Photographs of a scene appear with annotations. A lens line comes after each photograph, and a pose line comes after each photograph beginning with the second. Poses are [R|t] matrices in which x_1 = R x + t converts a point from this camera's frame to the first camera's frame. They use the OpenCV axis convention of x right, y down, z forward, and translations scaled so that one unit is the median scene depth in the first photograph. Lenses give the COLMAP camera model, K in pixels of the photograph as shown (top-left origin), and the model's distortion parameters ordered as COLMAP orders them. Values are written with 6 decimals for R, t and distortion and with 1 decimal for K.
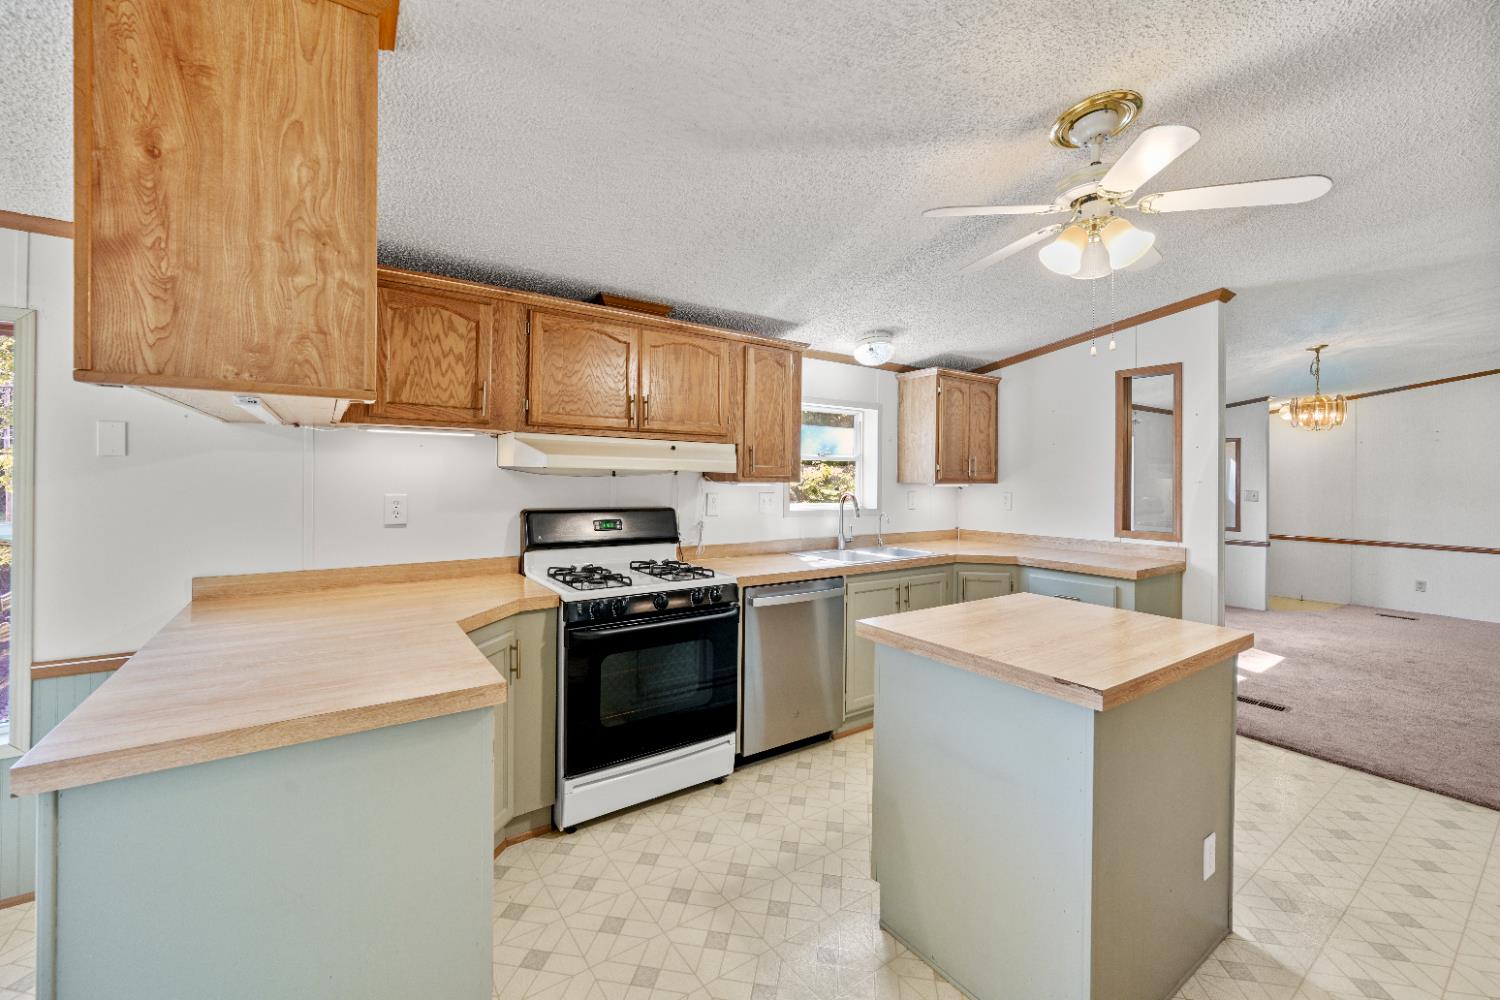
lens RADIAL K [[605.0, 0, 750.4], [0, 605.0, 478.2], [0, 0, 1]] dist [0.000764, 0.000196]
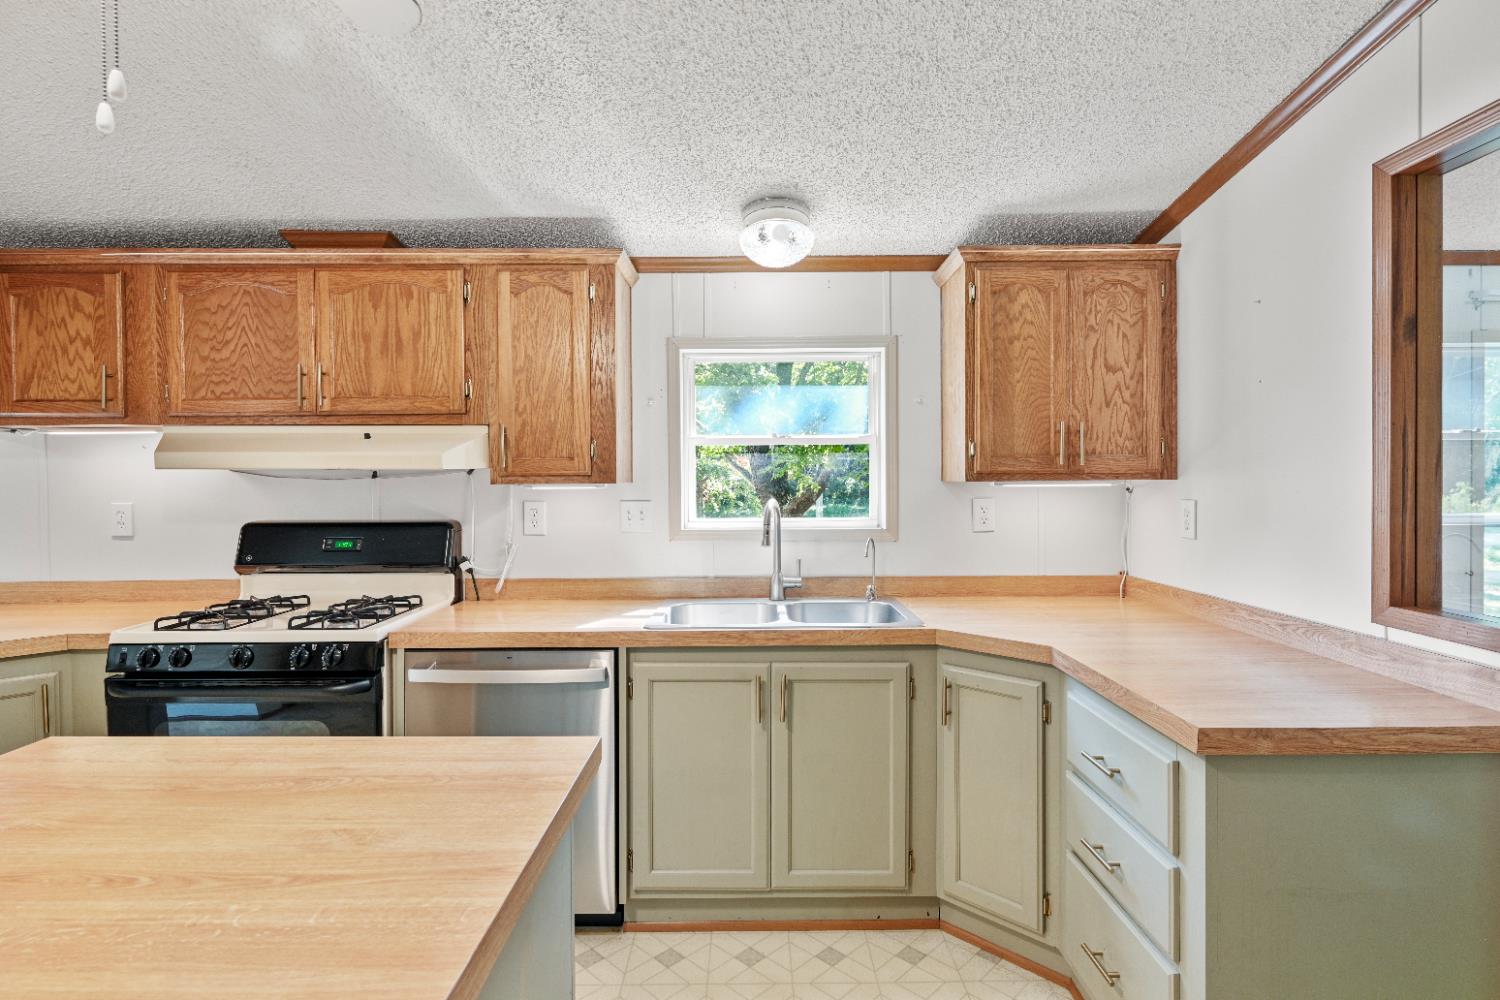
lens RADIAL K [[771.6, 0, 751.4], [0, 771.6, 489.7], [0, 0, 1]] dist [0.001479, 0.000332]
pose [[0.818605, -0.006629, -0.574318, 0.714769], [0.014512, 0.999853, 0.009145, 0.009051], [0.574173, -0.015821, 0.818581, 0.514060]]
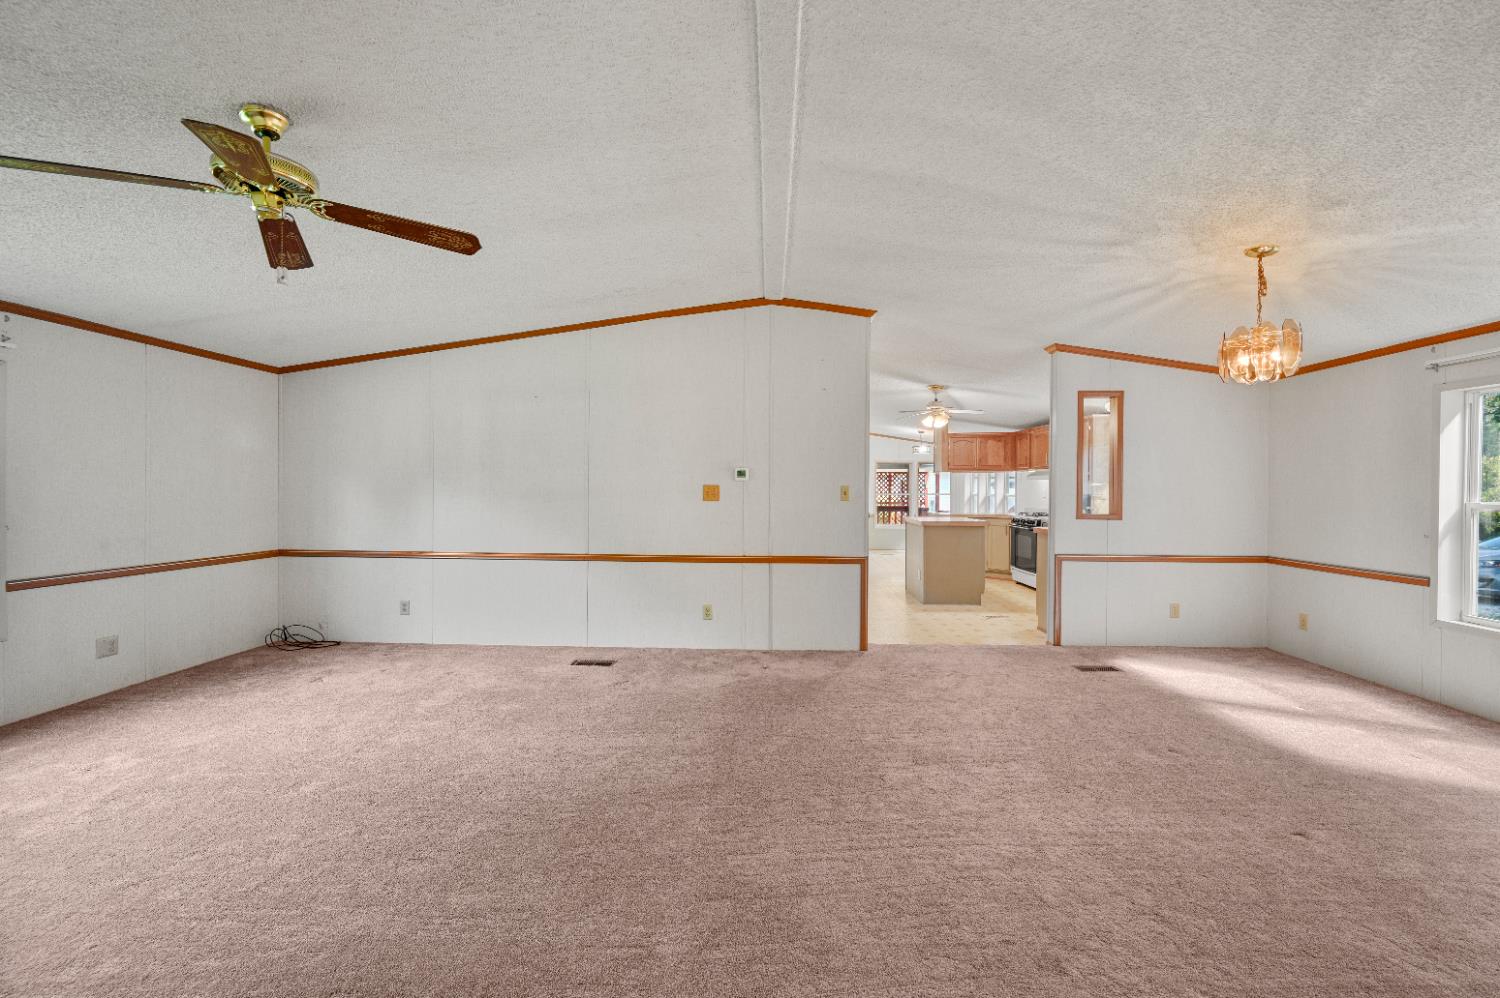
lens RADIAL K [[600.4, 0, 750.0], [0, 600.4, 499.0], [0, 0, 1]] dist [-0.001247, -0.000042]
pose [[-0.600487, -0.001348, -0.799633, 2.649883], [-0.012822, 0.999886, 0.007943, 0.064942], [0.799532, 0.015023, -0.600436, 1.444342]]
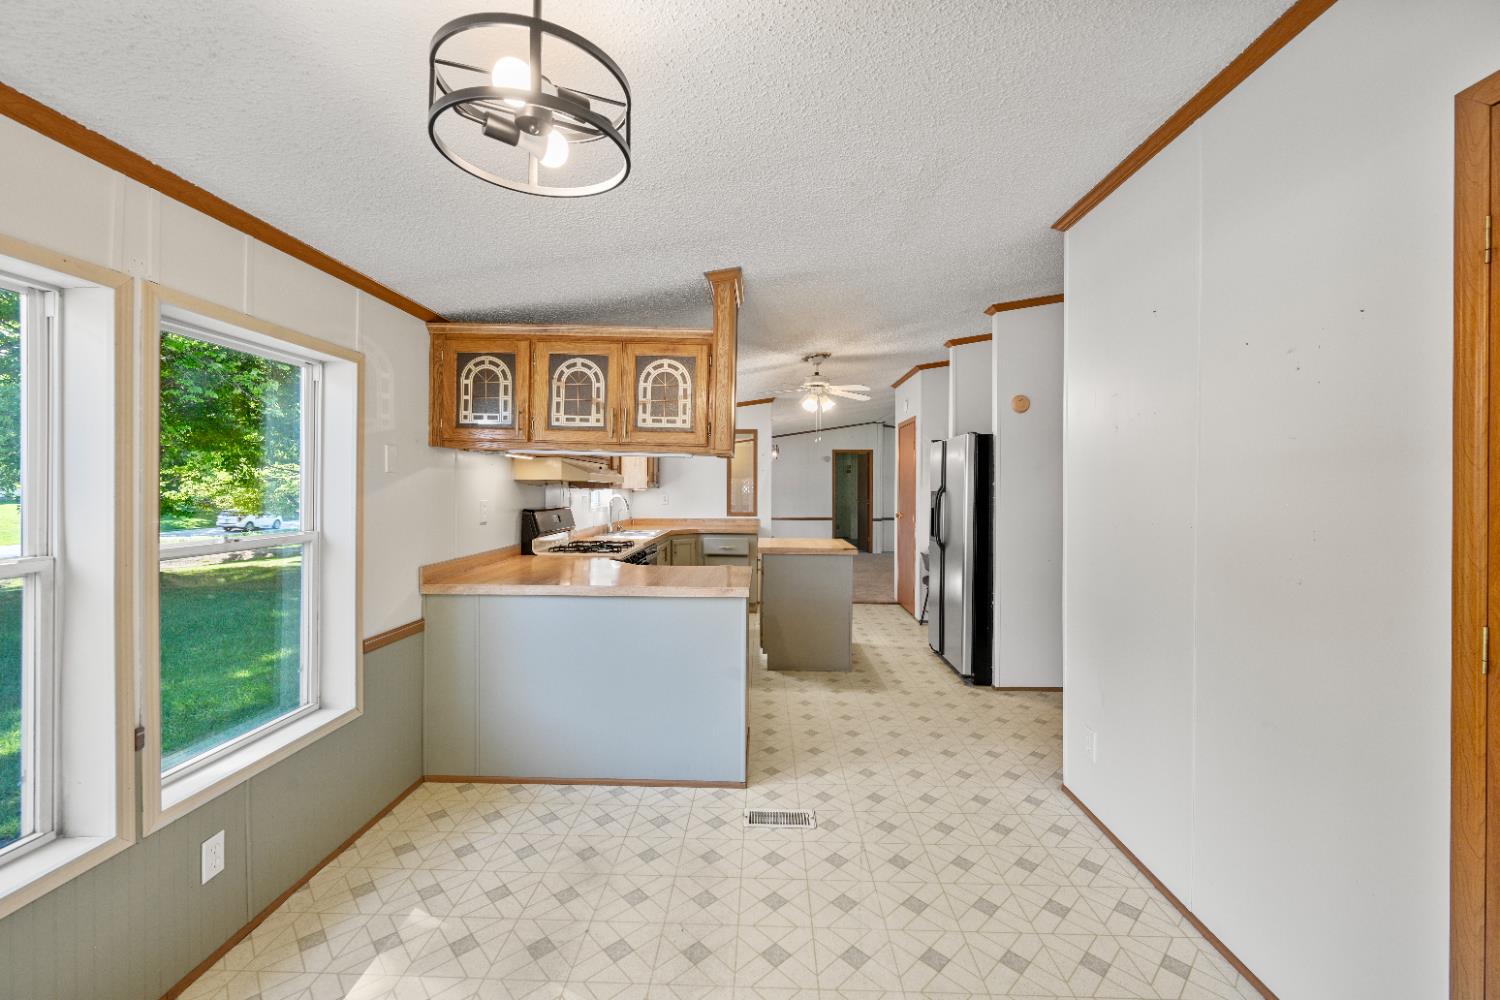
lens RADIAL K [[605.5, 0, 753.8], [0, 605.5, 490.6], [0, 0, 1]] dist [-0.000643, 0.000001]
pose [[0.584222, -0.009638, 0.811536, -1.126419], [-0.000072, 0.999929, 0.011928, -0.006351], [-0.811594, -0.007027, 0.584180, -0.225089]]
